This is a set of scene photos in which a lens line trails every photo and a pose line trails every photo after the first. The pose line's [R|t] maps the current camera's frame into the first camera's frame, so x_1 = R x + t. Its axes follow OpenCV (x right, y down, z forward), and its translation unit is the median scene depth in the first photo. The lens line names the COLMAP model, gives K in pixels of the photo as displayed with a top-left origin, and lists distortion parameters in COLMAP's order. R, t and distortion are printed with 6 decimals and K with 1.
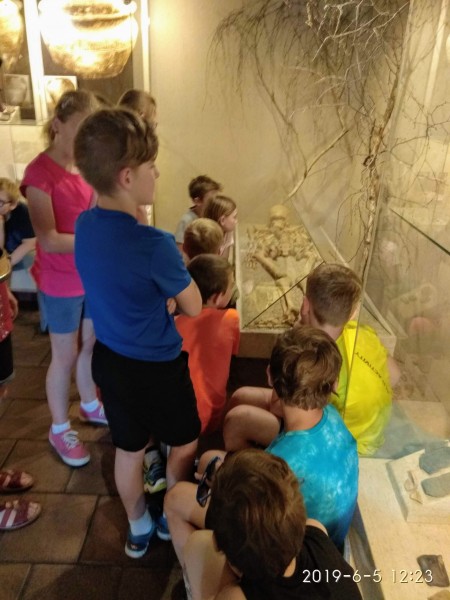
lens RADIAL K [[459.9, 0, 225.1], [0, 459.9, 302.6], [0, 0, 1]] dist [0.053585, -0.093159]
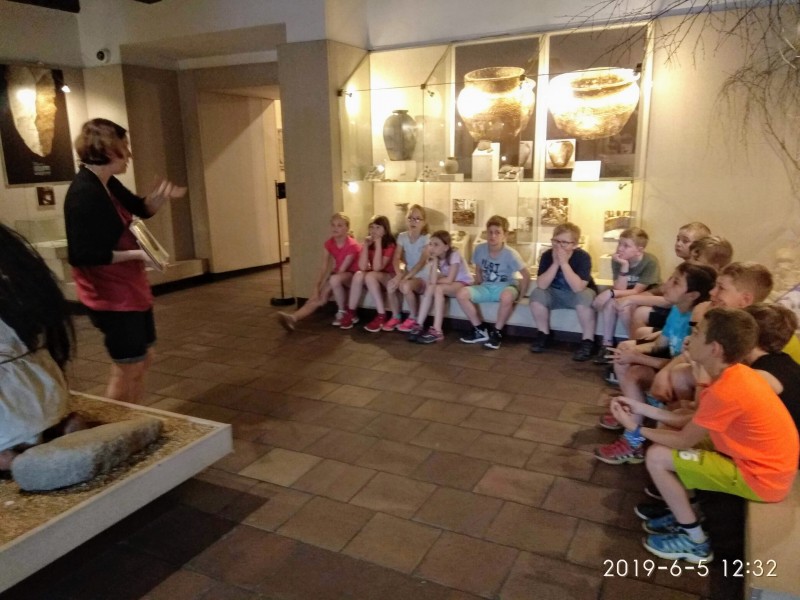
lens RADIAL K [[613.1, 0, 397.0], [0, 613.1, 310.0], [0, 0, 1]] dist [0.053585, -0.093159]
pose [[0.892892, 0.052027, -0.447255, -0.023837], [-0.131525, 0.980118, -0.148561, 0.196489], [0.430633, 0.191474, 0.881982, -0.424520]]
